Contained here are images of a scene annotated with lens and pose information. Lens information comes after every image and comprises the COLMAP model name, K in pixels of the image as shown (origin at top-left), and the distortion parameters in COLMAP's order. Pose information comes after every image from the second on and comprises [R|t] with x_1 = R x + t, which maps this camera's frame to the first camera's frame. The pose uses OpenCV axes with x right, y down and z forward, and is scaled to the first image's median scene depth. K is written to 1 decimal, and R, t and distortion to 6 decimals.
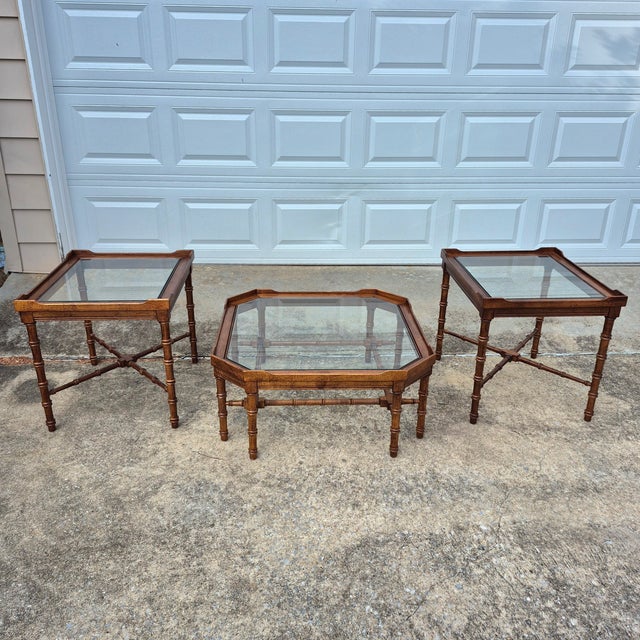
lens RADIAL K [[601.4, 0, 313.2], [0, 601.4, 321.0], [0, 0, 1]] dist [0.144617, -0.186494]
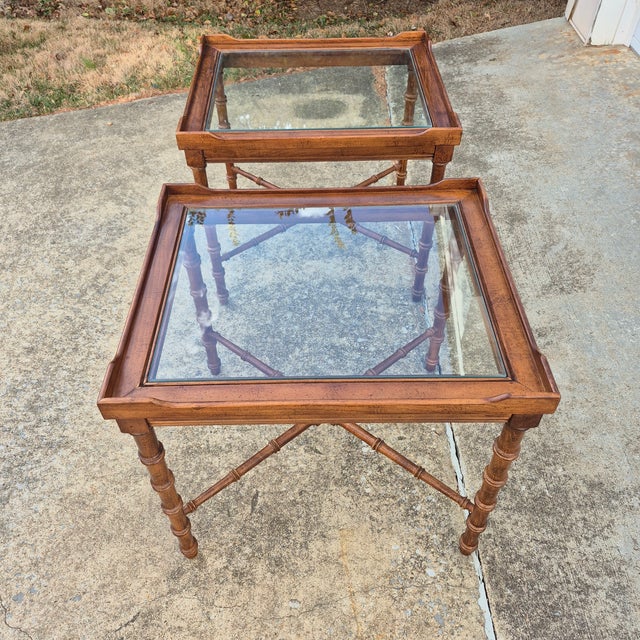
lens RADIAL K [[590.9, 0, 312.5], [0, 590.9, 311.2], [0, 0, 1]] dist [0.100506, -0.112040]
pose [[-0.035317, 0.712423, -0.700862, 0.554087], [-0.379717, 0.639139, 0.668817, -0.393635], [0.924428, 0.289750, 0.247947, 1.075221]]
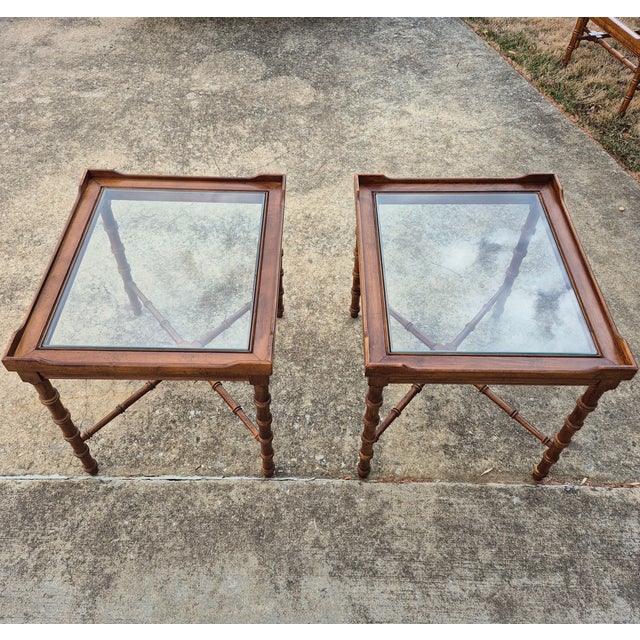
lens RADIAL K [[590.9, 0, 312.5], [0, 590.9, 311.2], [0, 0, 1]] dist [0.100506, -0.112040]
pose [[-0.998291, -0.053451, 0.023640, 0.021644], [0.006688, 0.297355, 0.954744, -0.705675], [-0.058062, 0.953270, -0.296489, 1.437545]]
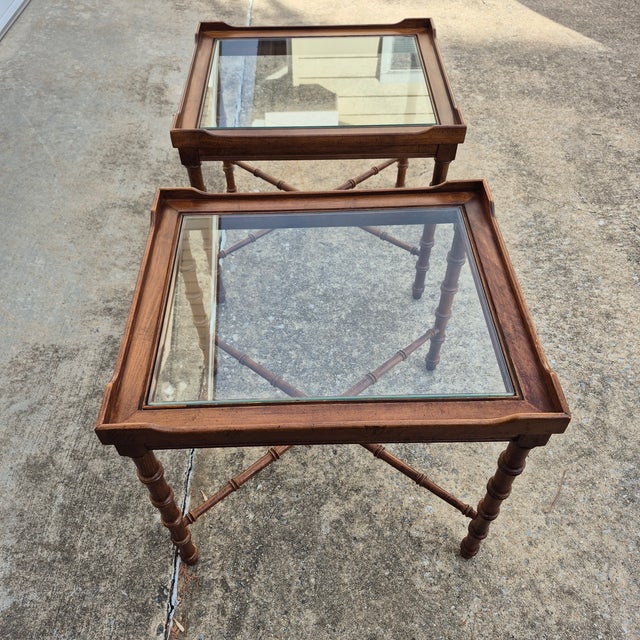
lens RADIAL K [[596.6, 0, 309.2], [0, 596.6, 317.8], [0, 0, 1]] dist [0.108986, -0.136687]
pose [[0.034632, -0.755596, 0.654122, -0.461384], [0.411613, 0.607209, 0.679612, -0.402308], [-0.910701, 0.245708, 0.332042, 1.038874]]
